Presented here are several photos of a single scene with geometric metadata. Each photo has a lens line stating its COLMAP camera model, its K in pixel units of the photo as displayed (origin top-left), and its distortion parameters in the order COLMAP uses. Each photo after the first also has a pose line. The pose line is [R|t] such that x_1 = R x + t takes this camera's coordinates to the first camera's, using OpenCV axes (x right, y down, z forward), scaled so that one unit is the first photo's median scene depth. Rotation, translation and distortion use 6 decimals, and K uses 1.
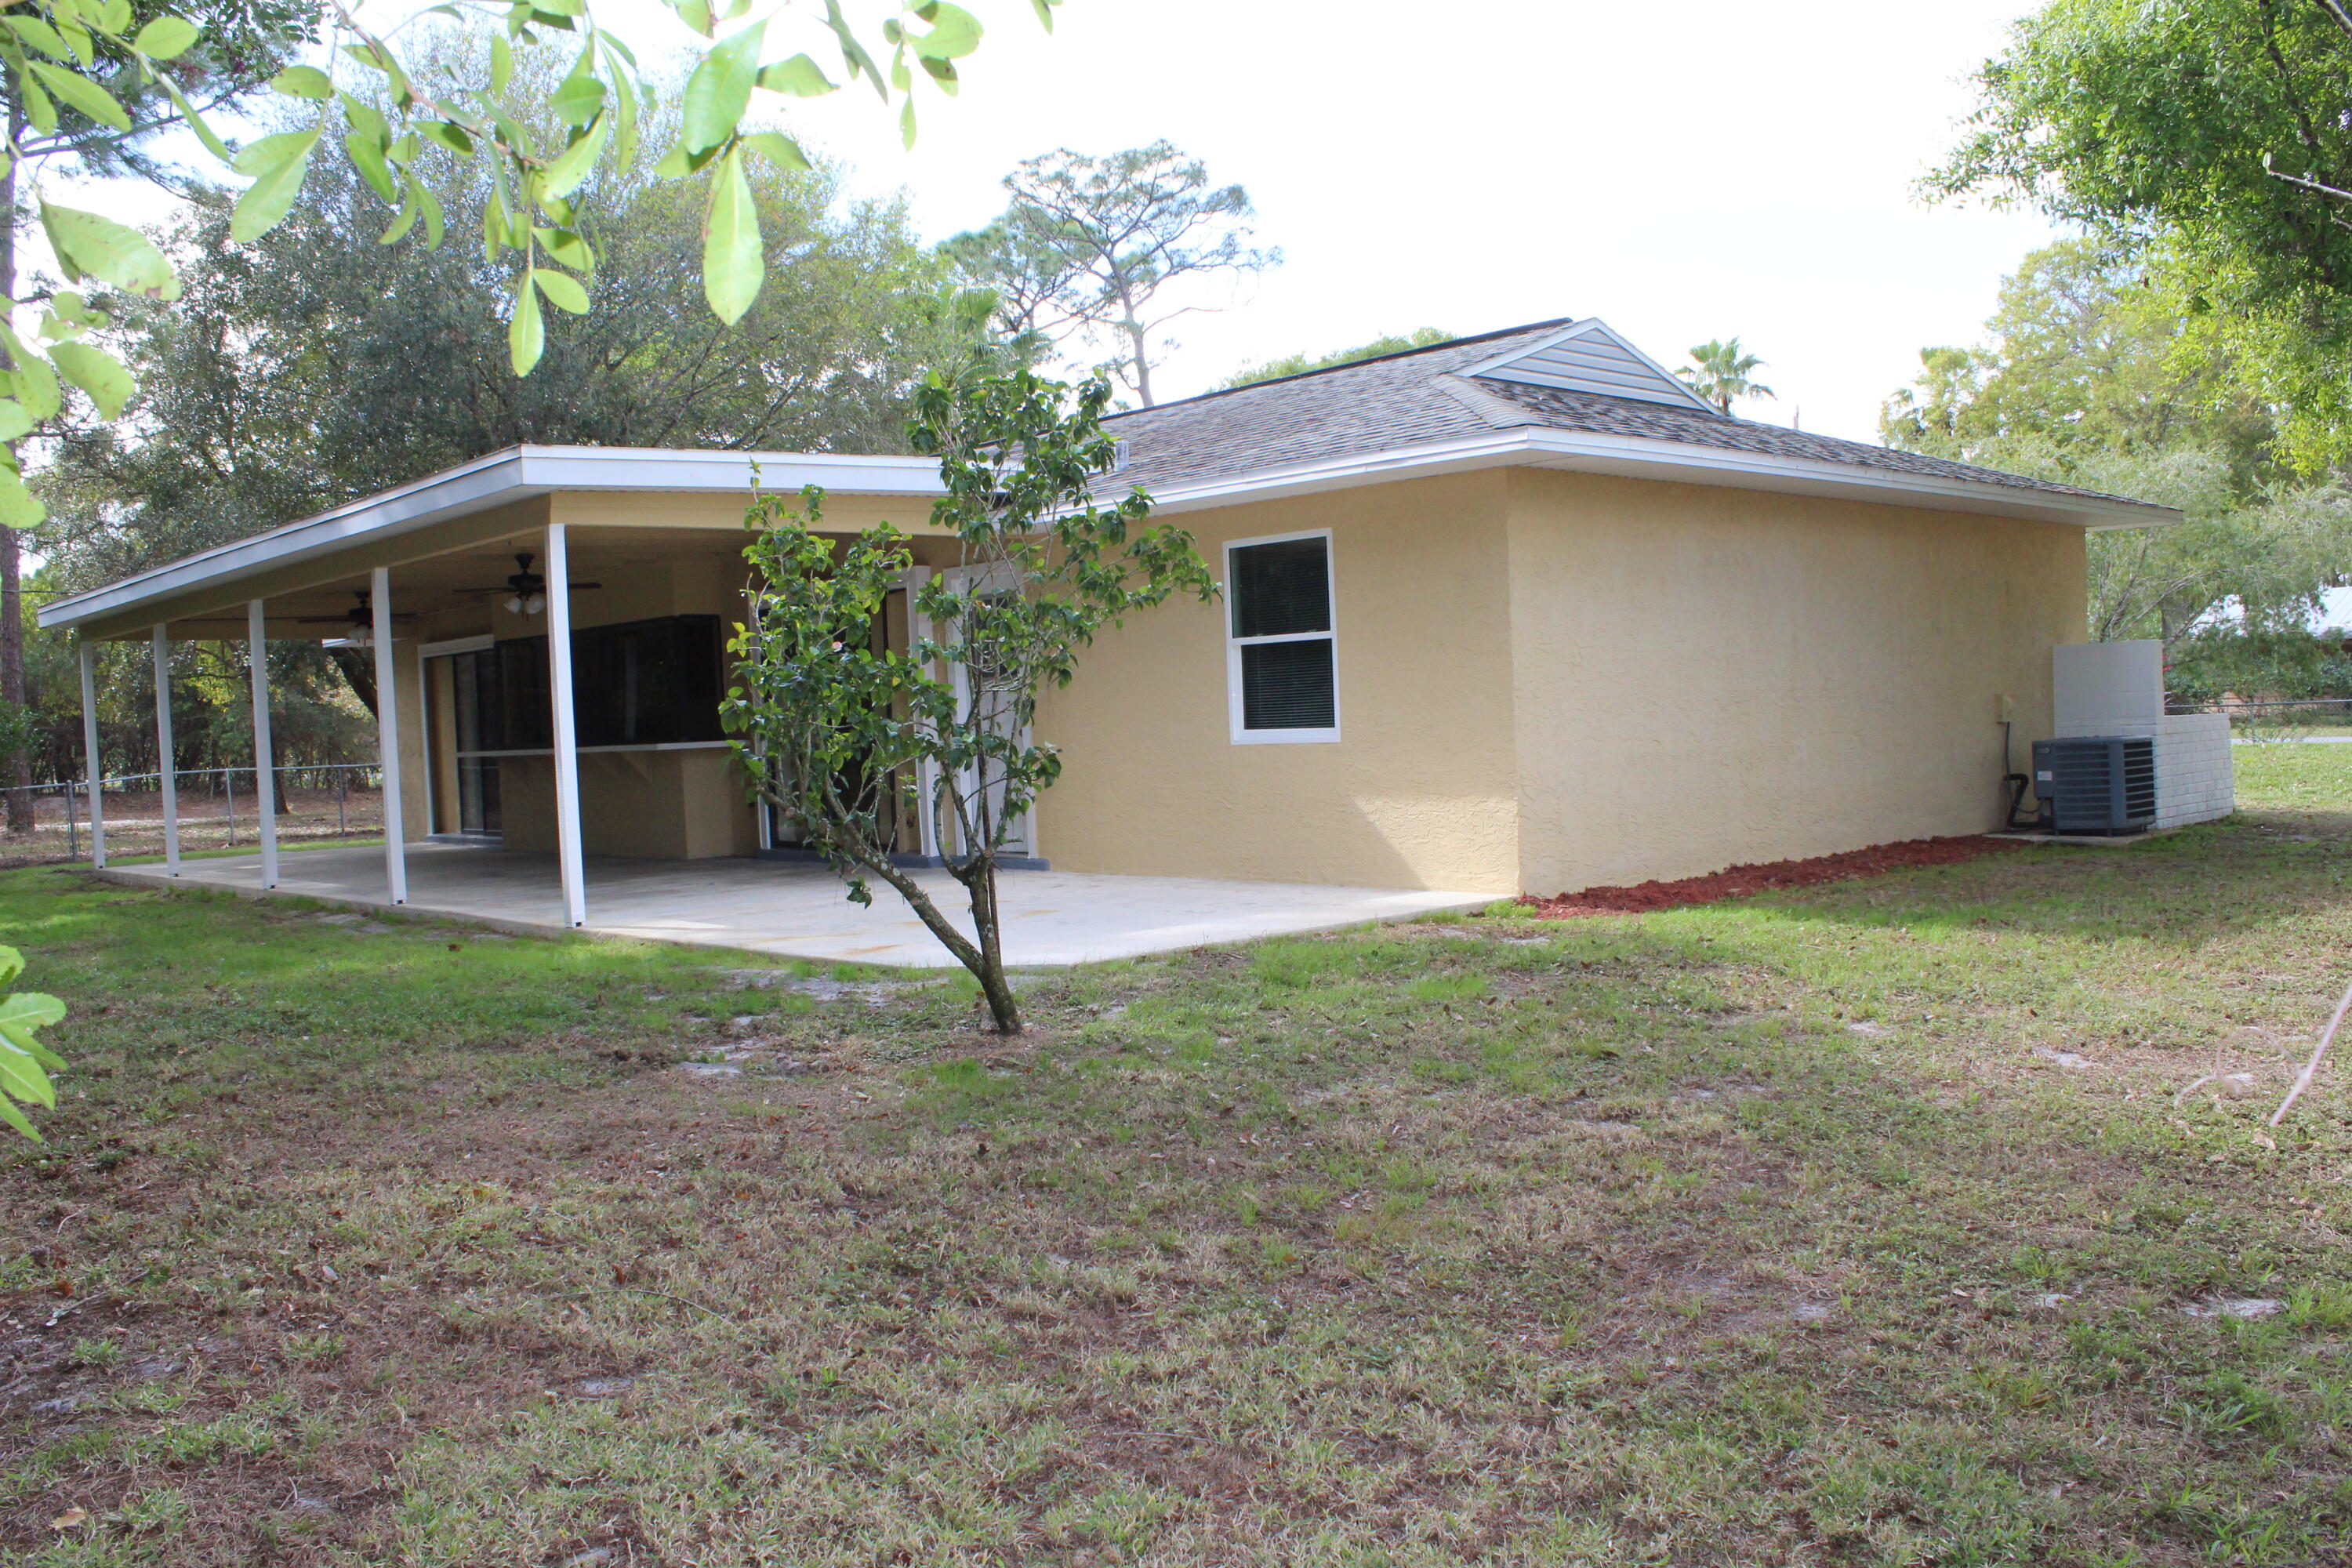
lens RADIAL K [[1948.8, 0, 1220.8], [0, 1948.8, 786.9], [0, 0, 1]] dist [-0.205228, 0.250701]
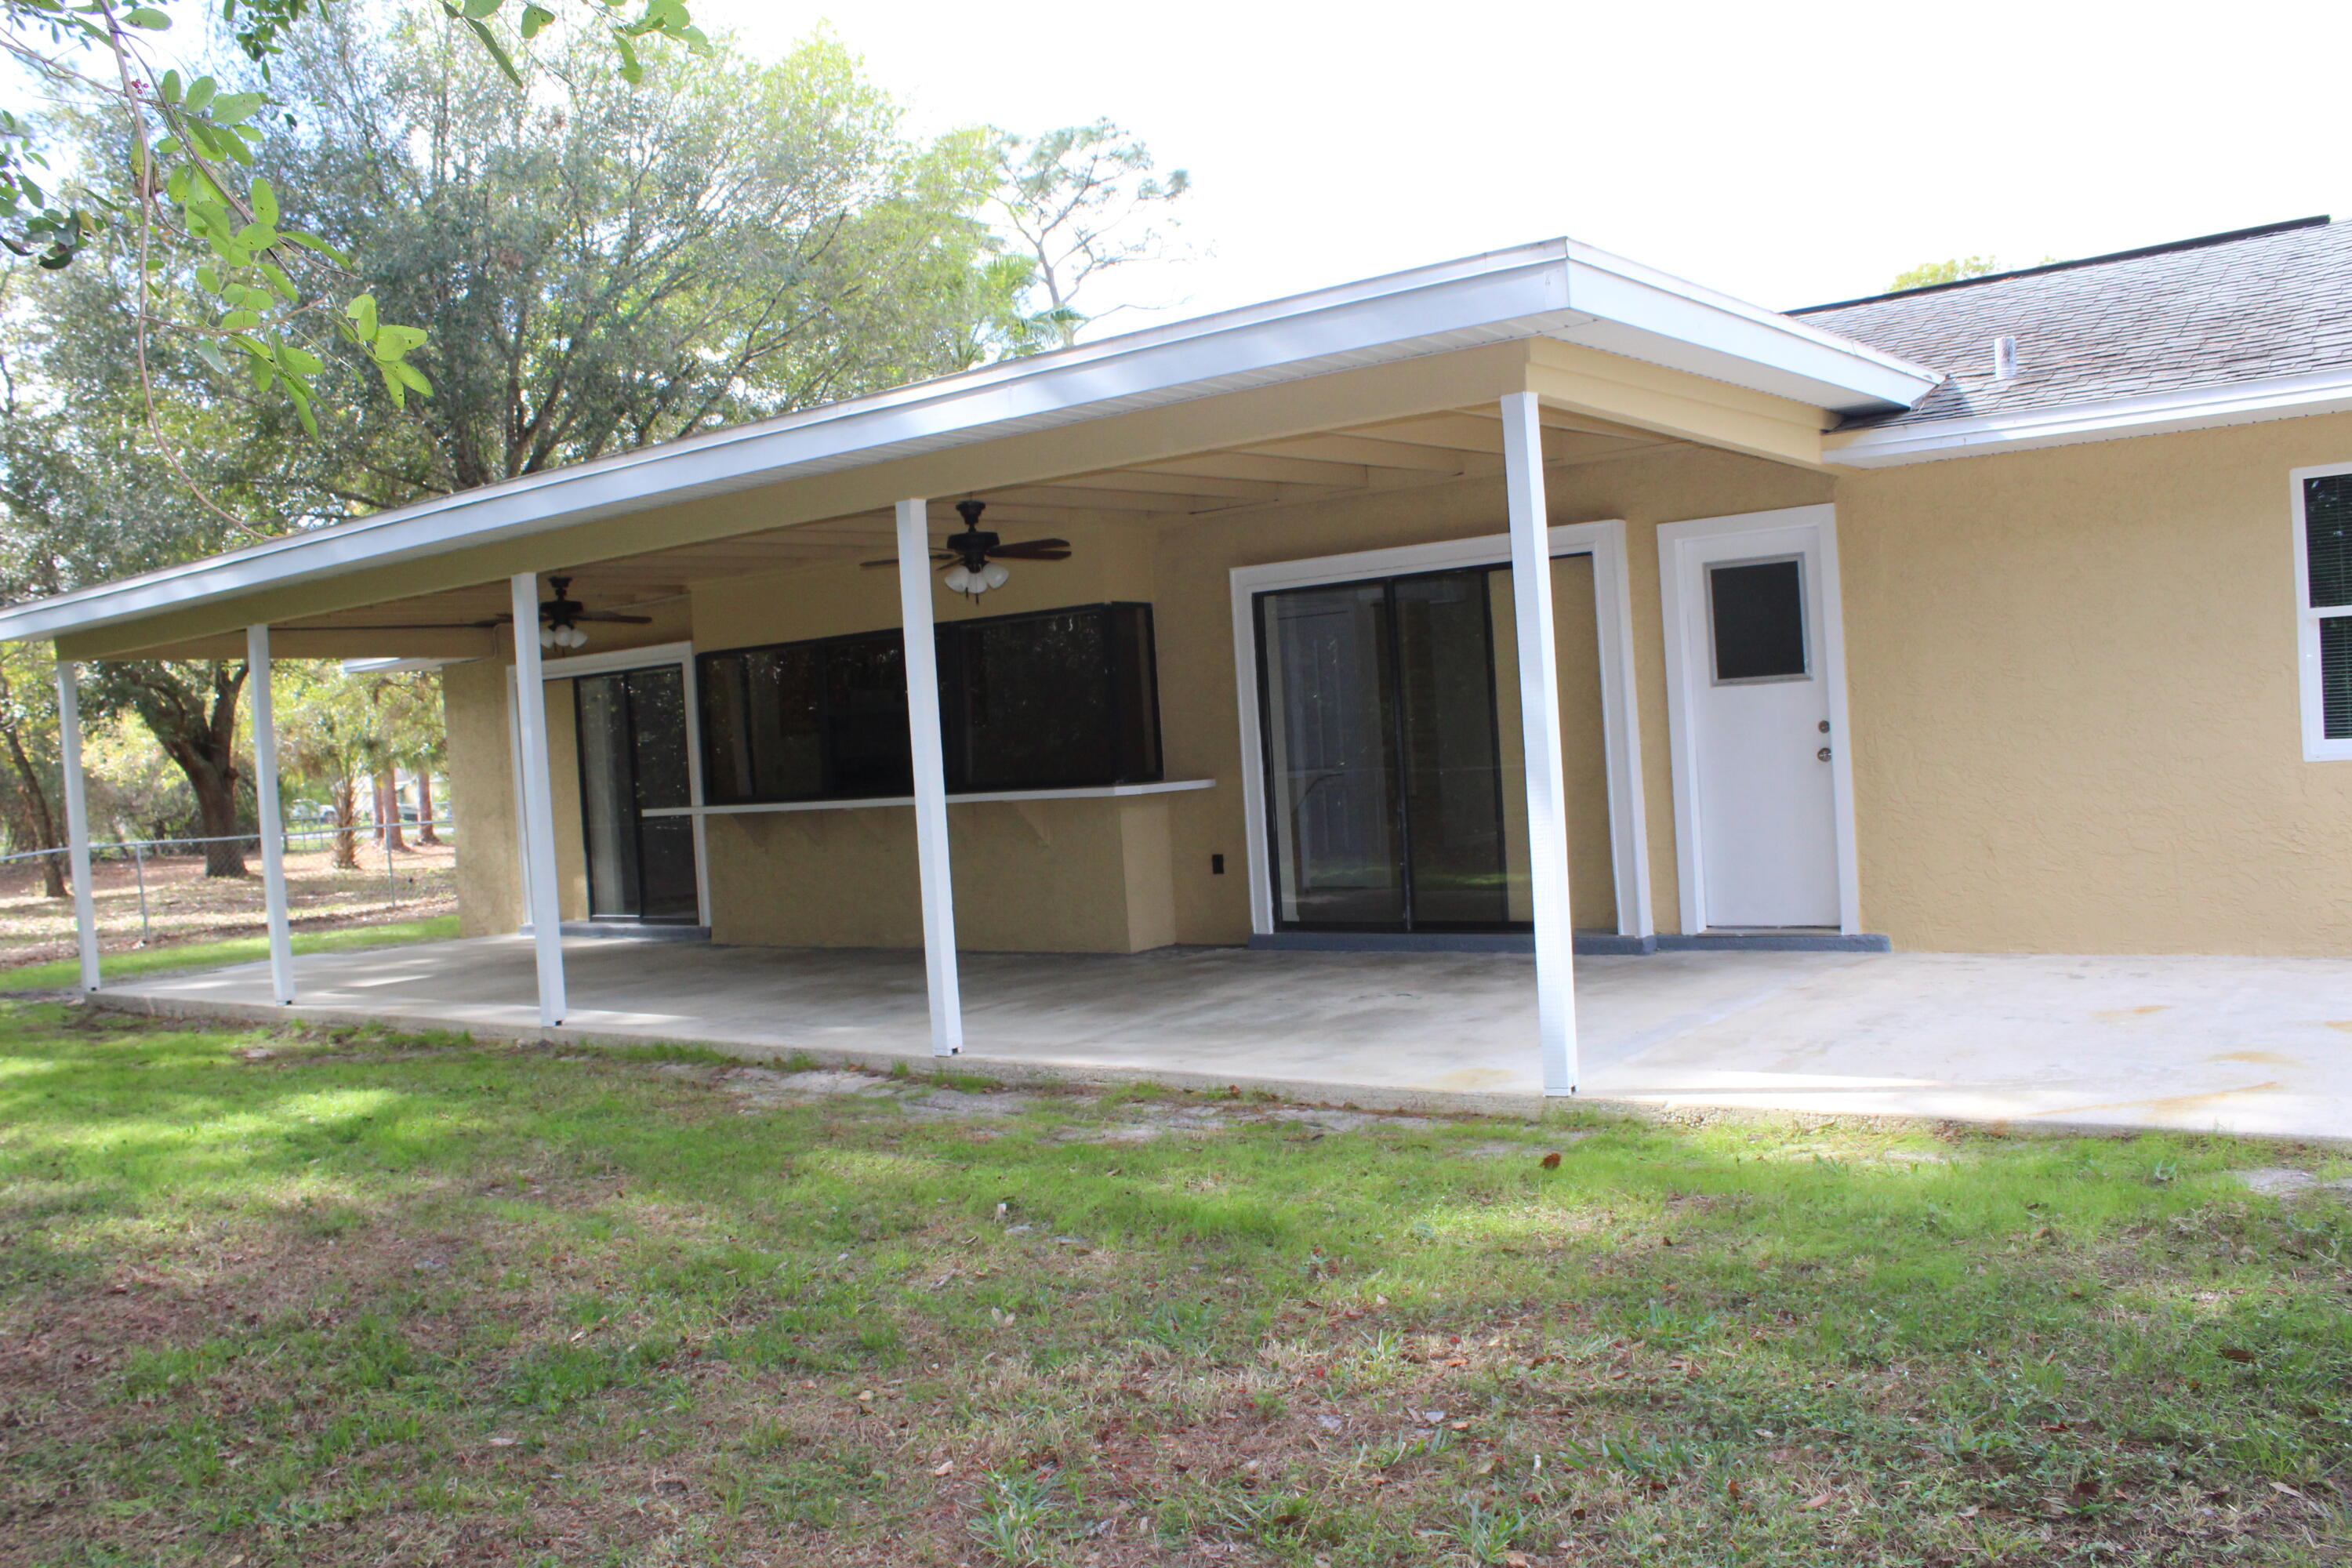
lens RADIAL K [[1948.8, 0, 1220.8], [0, 1948.8, 786.9], [0, 0, 1]] dist [-0.205228, 0.250701]
pose [[0.984852, -0.024565, 0.171645, -0.360466], [0.028626, 0.999365, -0.021228, -0.006614], [-0.171015, 0.025820, 0.984930, 0.295444]]
